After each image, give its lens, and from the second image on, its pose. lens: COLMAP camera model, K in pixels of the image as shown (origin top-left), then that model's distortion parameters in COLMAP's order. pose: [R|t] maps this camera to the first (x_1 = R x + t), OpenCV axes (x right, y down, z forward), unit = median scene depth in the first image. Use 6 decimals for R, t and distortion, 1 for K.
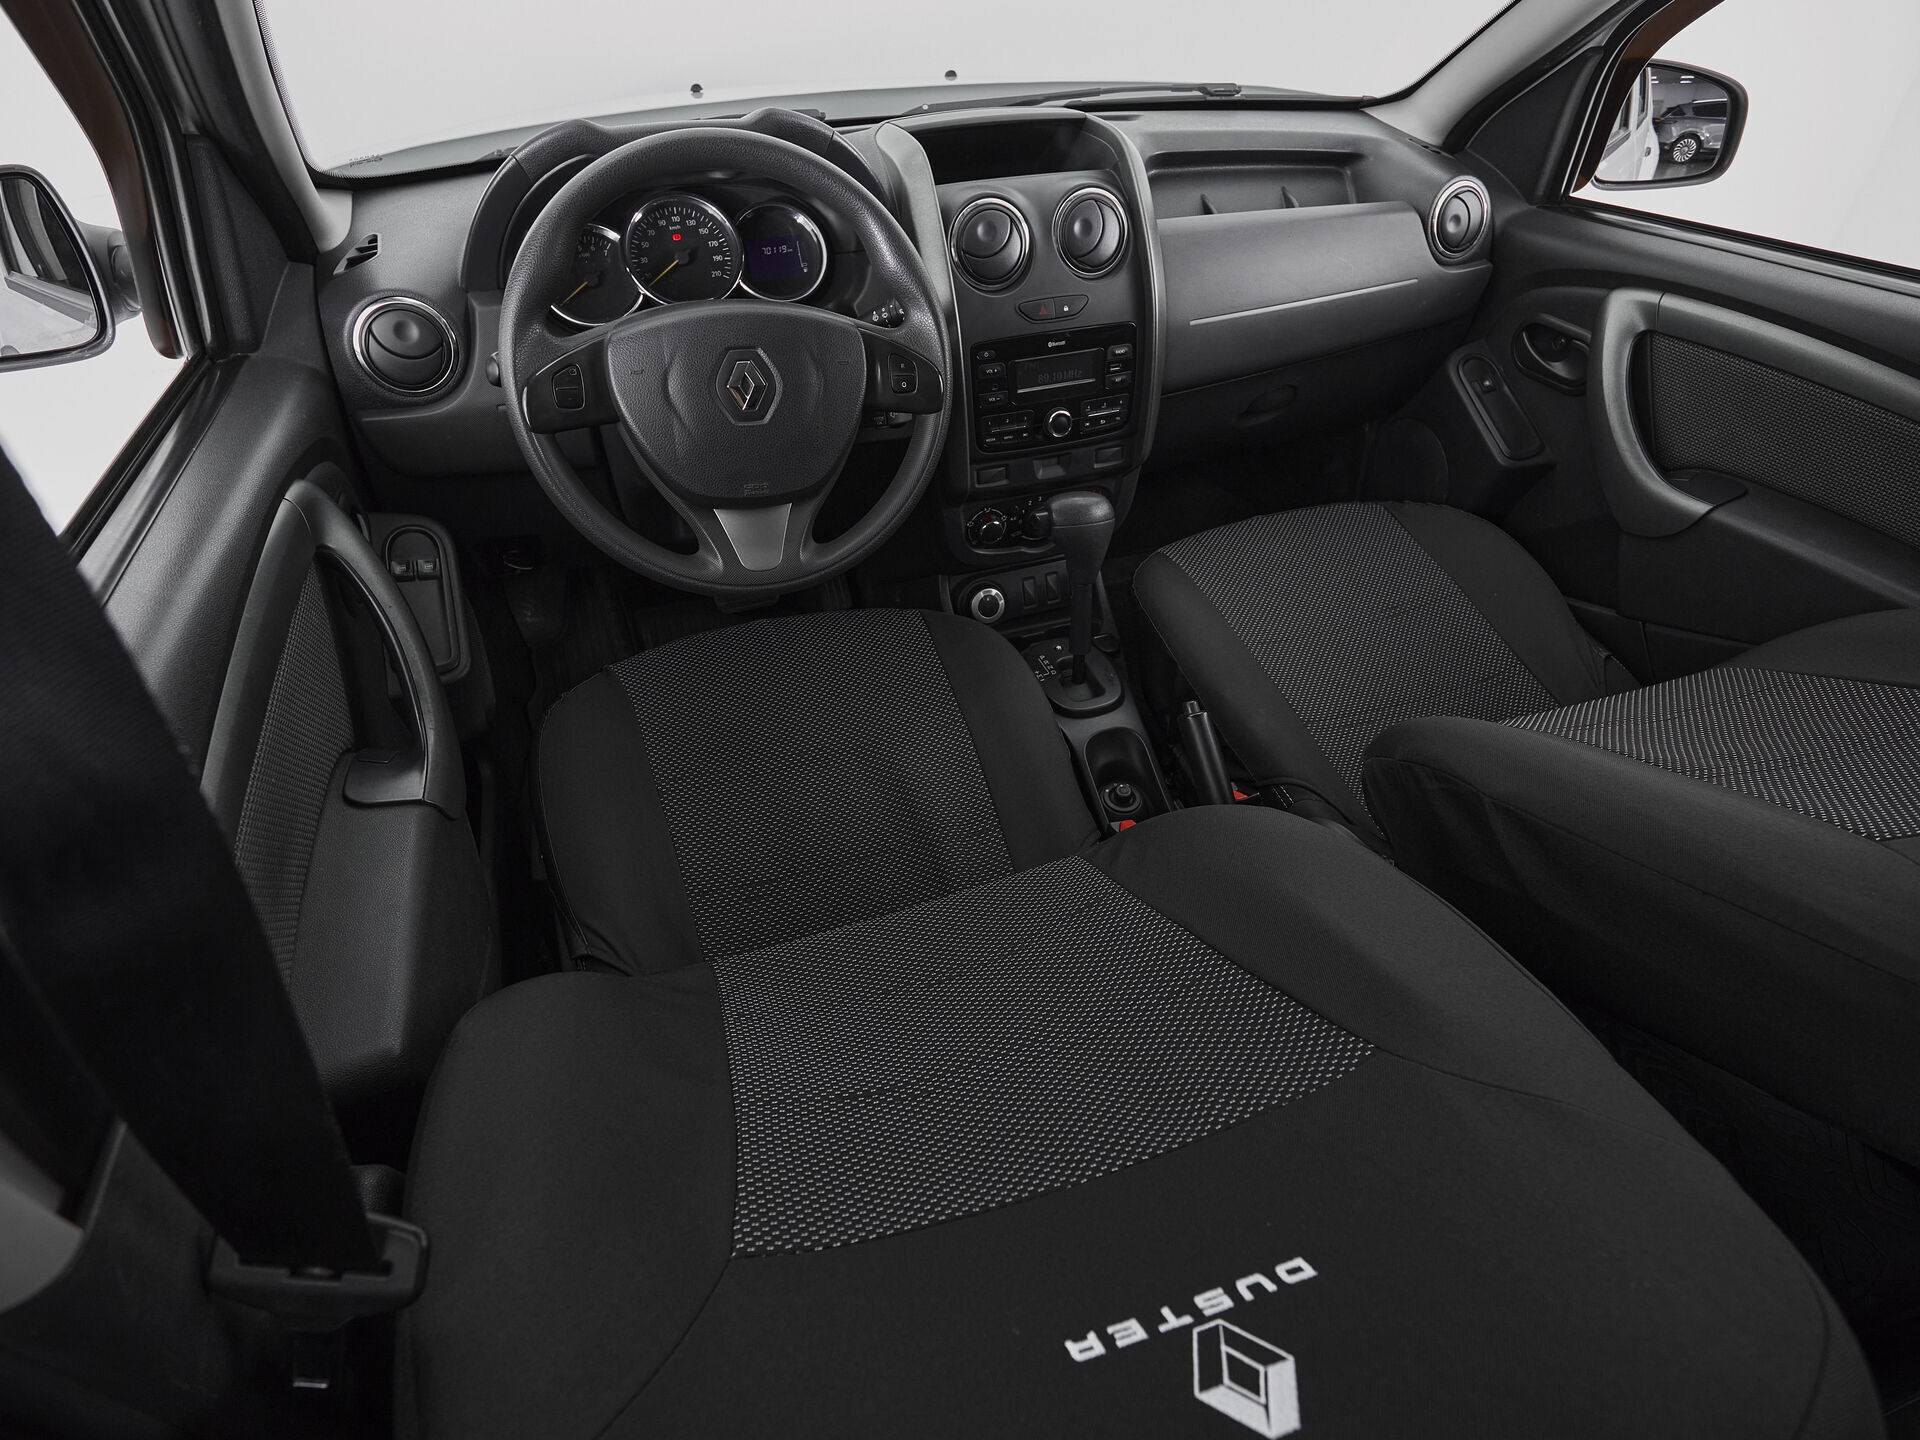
lens RADIAL K [[1052.5, 0, 959.3], [0, 1052.5, 723.2], [0, 0, 1]] dist [-0.008534, 0.002750]
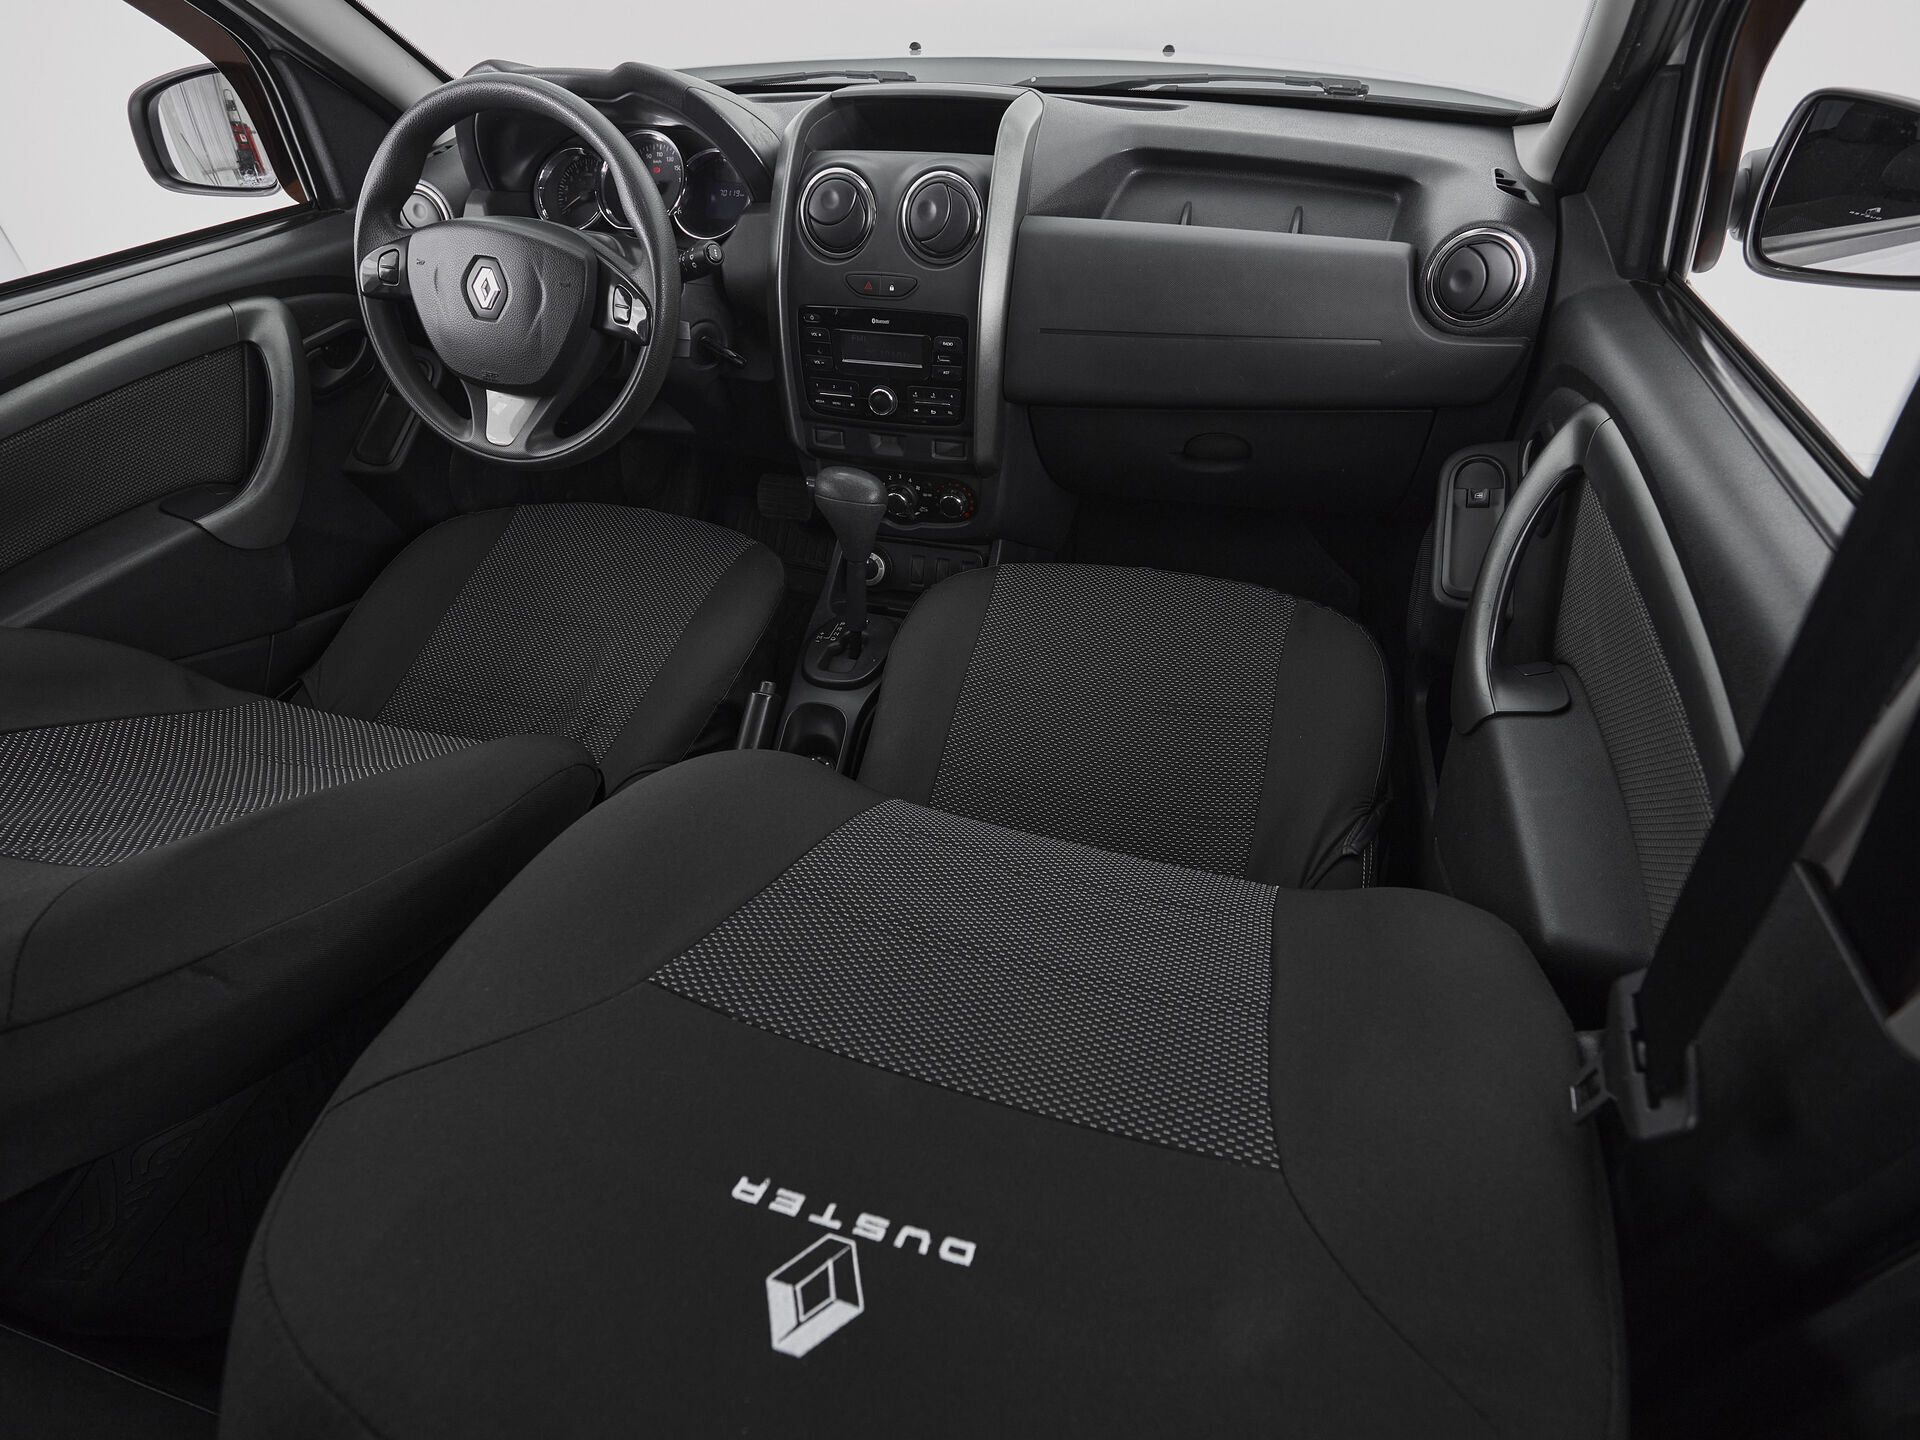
lens RADIAL K [[1052.5, 0, 958.4], [0, 1052.5, 723.9], [0, 0, 1]] dist [-0.008534, 0.002750]
pose [[0.796546, 0.372695, -0.476039, 0.739755], [-0.358402, 0.925209, 0.124648, -0.150297], [0.486891, 0.071326, 0.870546, 0.181352]]
